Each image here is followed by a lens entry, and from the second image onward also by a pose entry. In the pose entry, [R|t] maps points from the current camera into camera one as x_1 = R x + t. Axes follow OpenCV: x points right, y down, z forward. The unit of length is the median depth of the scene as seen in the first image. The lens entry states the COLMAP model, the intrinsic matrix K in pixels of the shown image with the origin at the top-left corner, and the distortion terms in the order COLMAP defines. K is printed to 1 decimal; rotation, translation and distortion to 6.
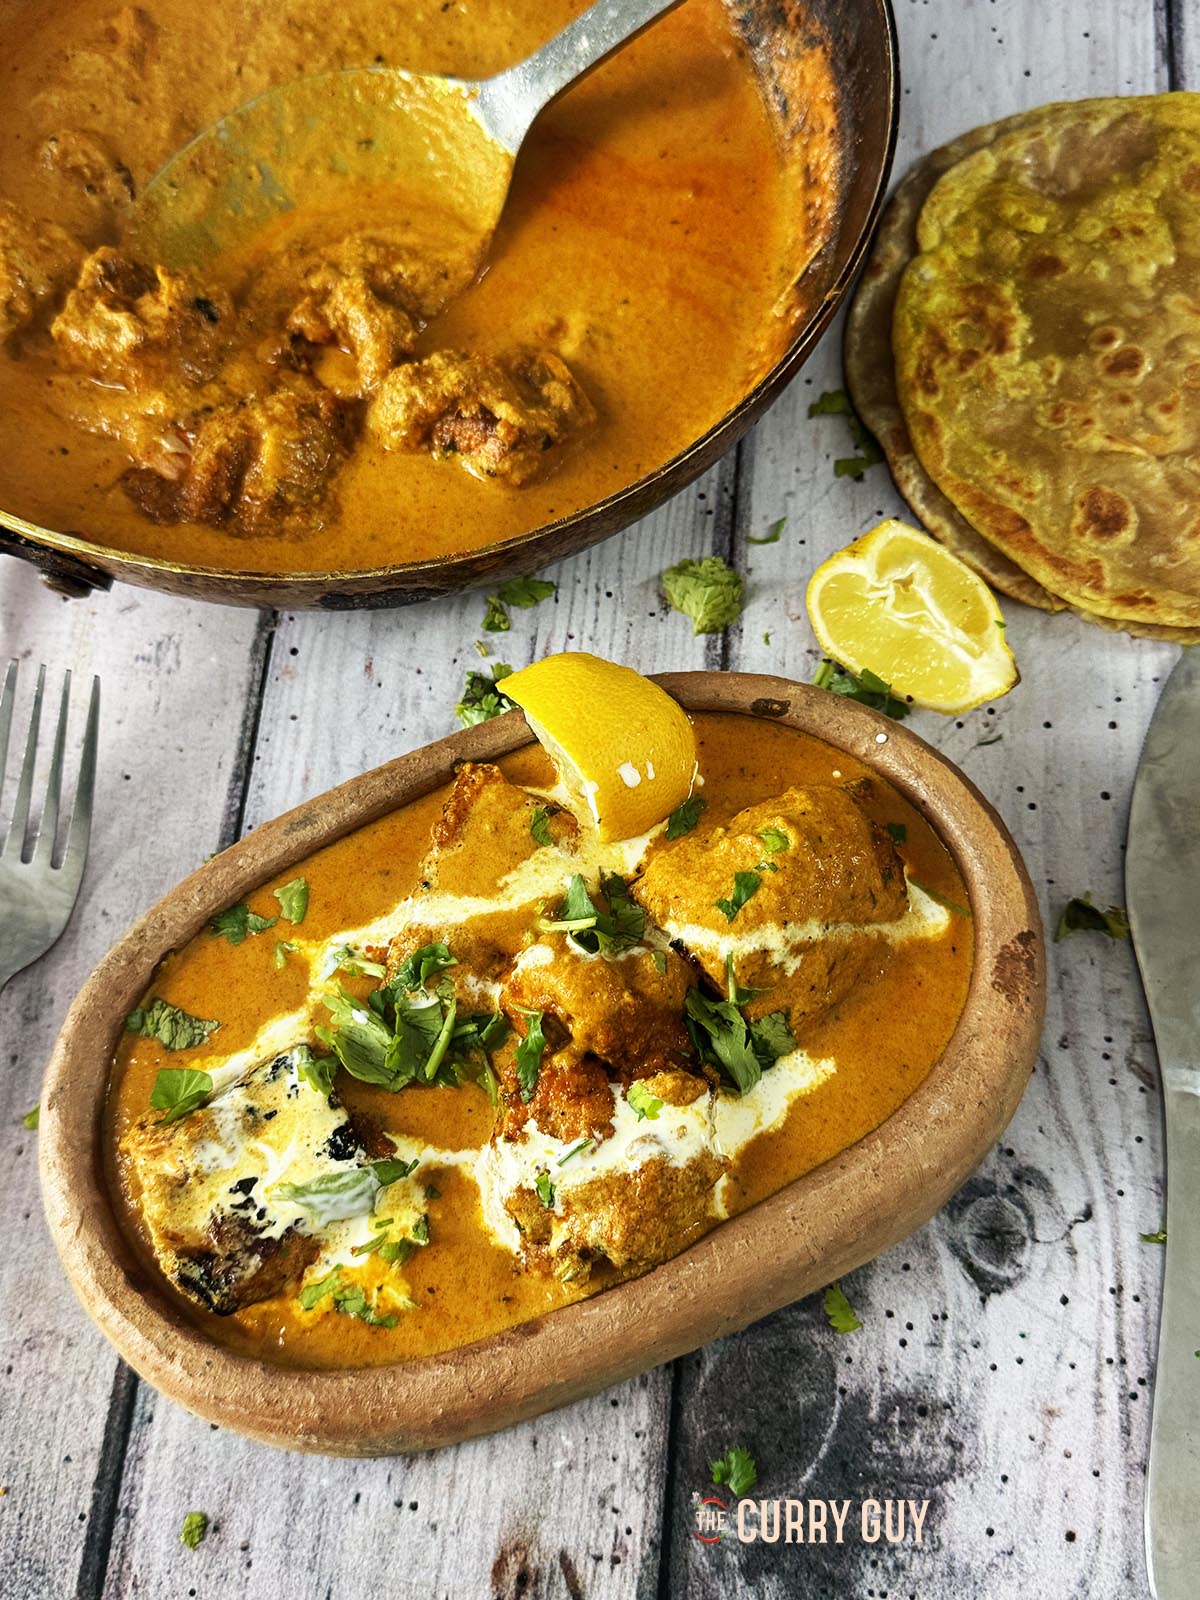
lens RADIAL K [[1682.1, 0, 597.7], [0, 1682.1, 791.4], [0, 0, 1]] dist [0.180935, -0.579415]
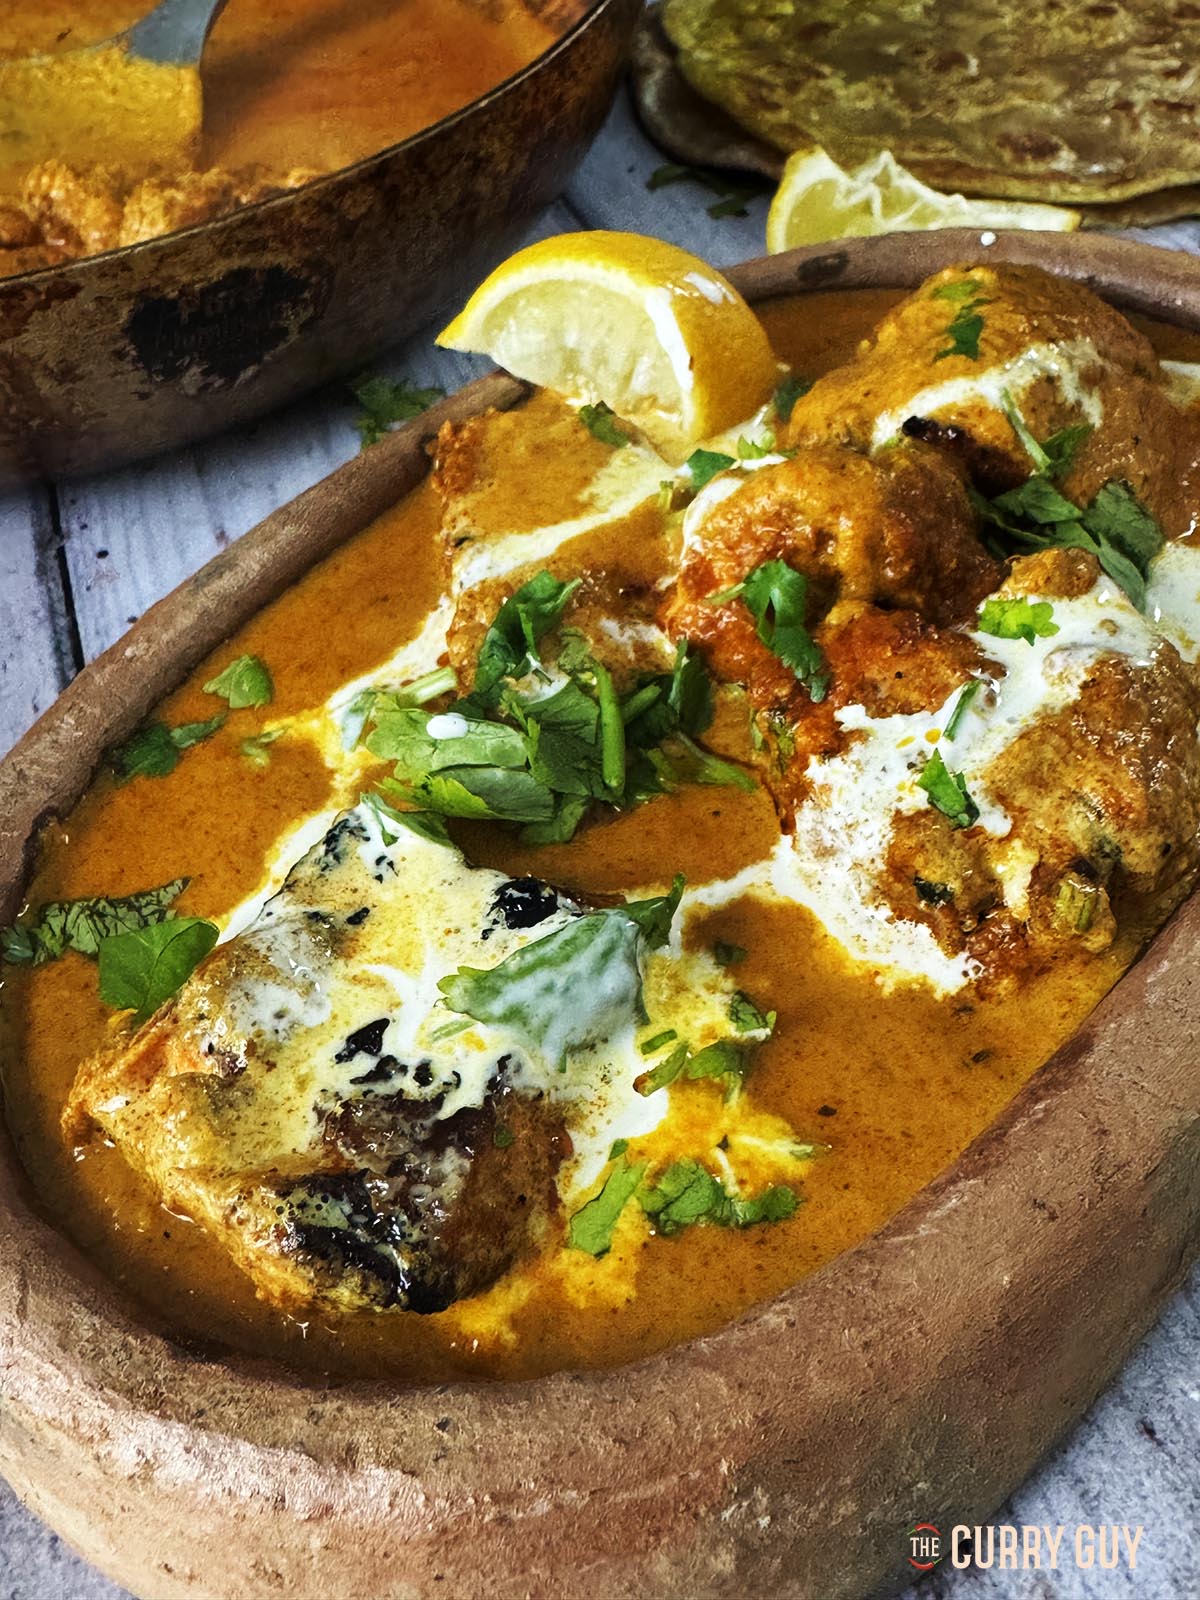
lens RADIAL K [[1567.8, 0, 561.8], [0, 1567.8, 799.8], [0, 0, 1]] dist [-0.007971, 0.000266]
pose [[0.910424, -0.313954, 0.269372, -0.251316], [0.402801, 0.821120, -0.404368, 0.367964], [-0.094234, 0.476649, 0.874028, 0.601533]]
